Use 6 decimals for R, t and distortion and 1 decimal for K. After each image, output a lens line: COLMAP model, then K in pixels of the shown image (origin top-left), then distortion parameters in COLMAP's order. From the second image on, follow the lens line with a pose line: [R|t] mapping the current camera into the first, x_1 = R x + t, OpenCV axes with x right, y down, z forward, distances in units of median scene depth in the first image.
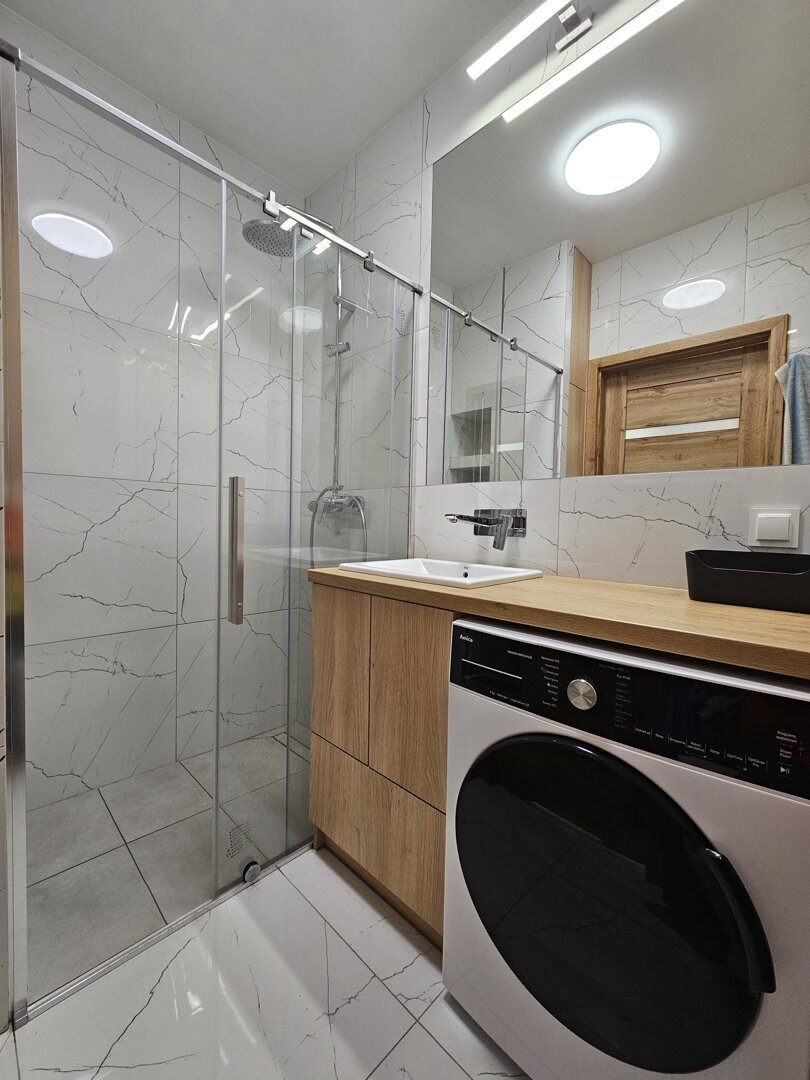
lens RADIAL K [[440.4, 0, 405.0], [0, 440.4, 540.0], [0, 0, 1]] dist [-0.001237, 0.000056]
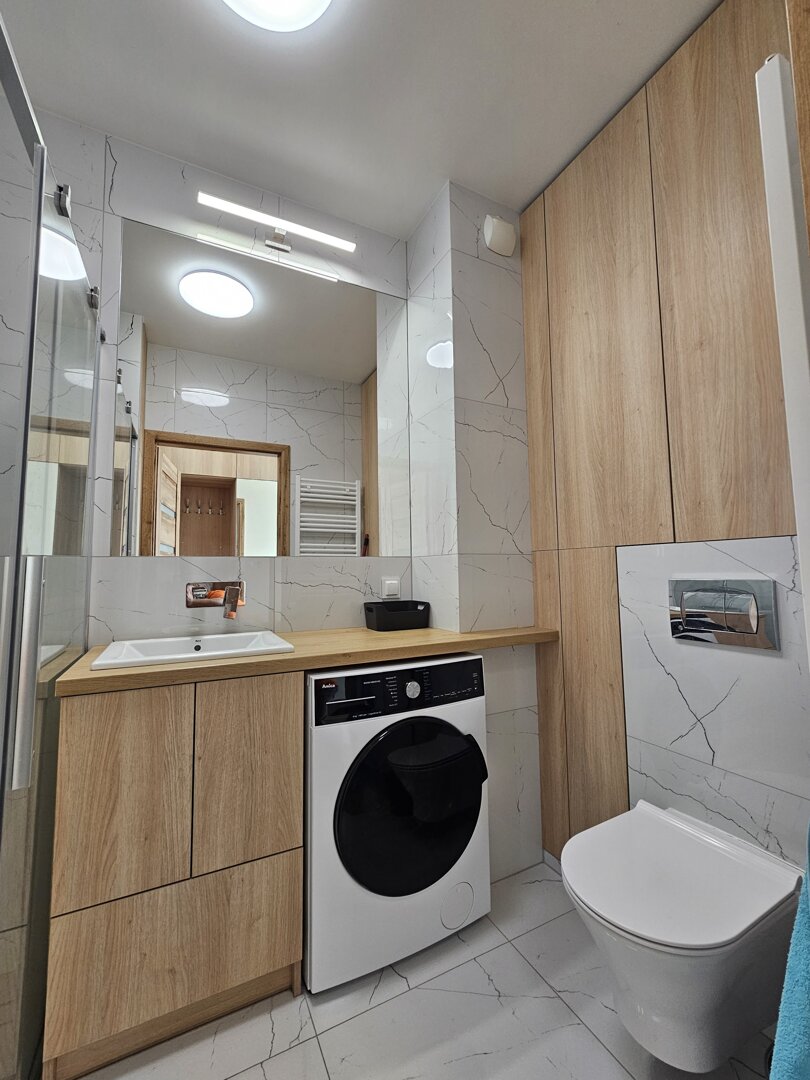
lens RADIAL K [[440.4, 0, 405.0], [0, 440.4, 540.0], [0, 0, 1]] dist [-0.001237, 0.000056]
pose [[0.322846, 0.042045, 0.945517, -0.880918], [0.059667, 0.996121, -0.064669, -0.097851], [-0.944569, 0.077294, 0.319085, 0.262197]]
